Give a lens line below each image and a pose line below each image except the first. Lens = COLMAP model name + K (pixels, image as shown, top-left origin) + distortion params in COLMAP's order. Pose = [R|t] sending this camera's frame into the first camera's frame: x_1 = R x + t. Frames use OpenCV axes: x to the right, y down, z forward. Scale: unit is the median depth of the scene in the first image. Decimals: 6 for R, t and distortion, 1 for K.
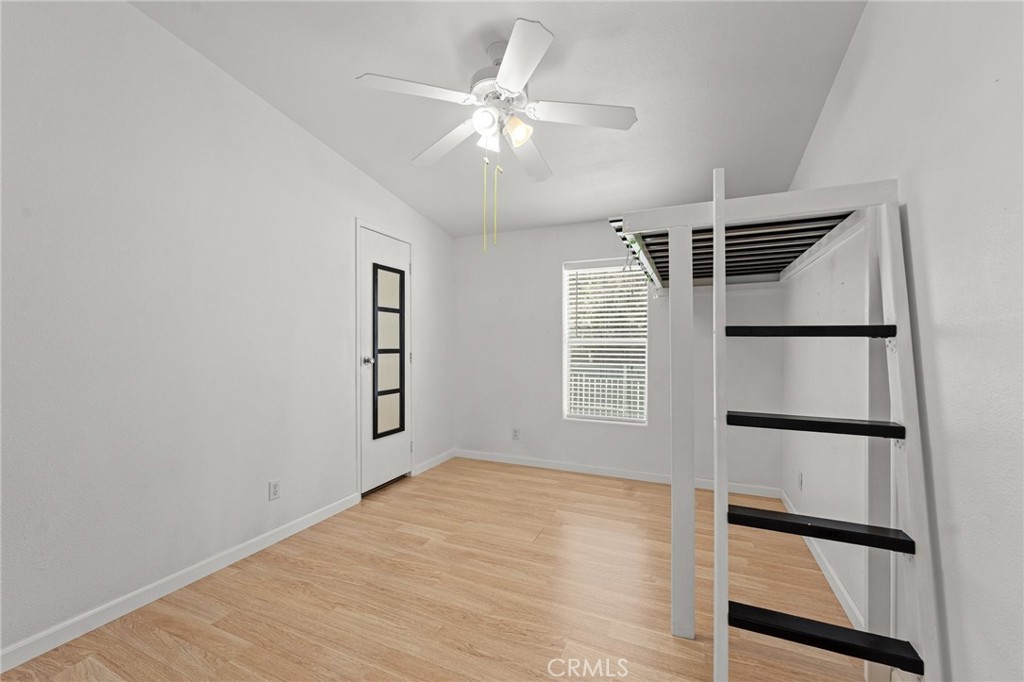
lens RADIAL K [[409.4, 0, 505.4], [0, 409.4, 342.3], [0, 0, 1]] dist [0.000725, -0.000895]
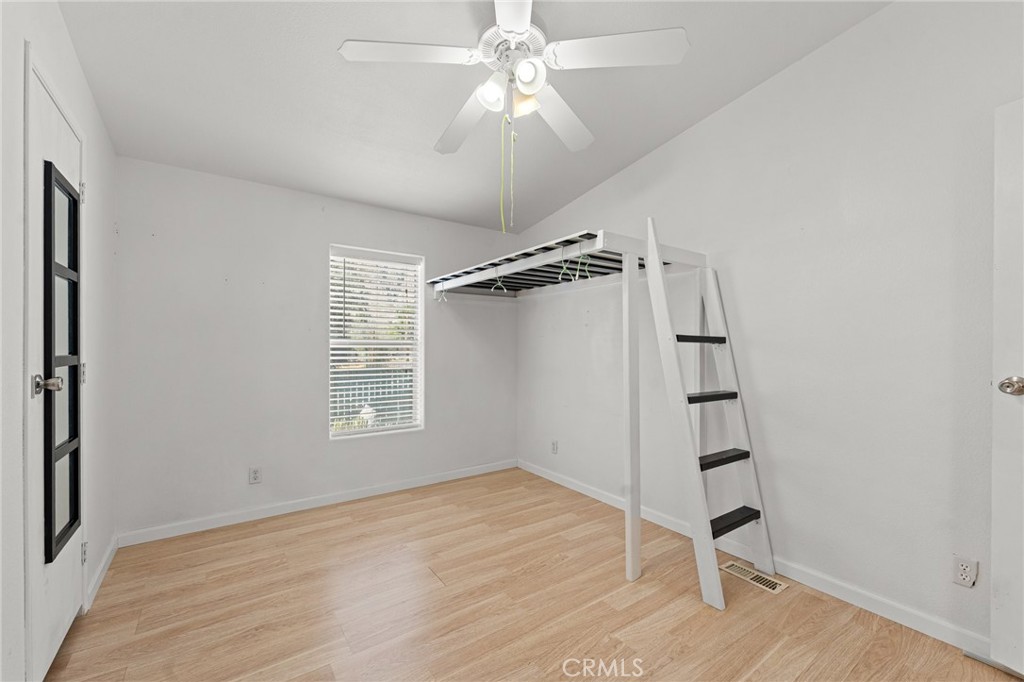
lens RADIAL K [[409.4, 0, 505.4], [0, 409.4, 342.3], [0, 0, 1]] dist [0.000725, -0.000895]
pose [[0.521779, 0.010300, 0.853018, -0.408547], [-0.005200, 0.999947, -0.008893, 0.002110], [-0.853065, 0.000204, 0.521805, 0.326427]]
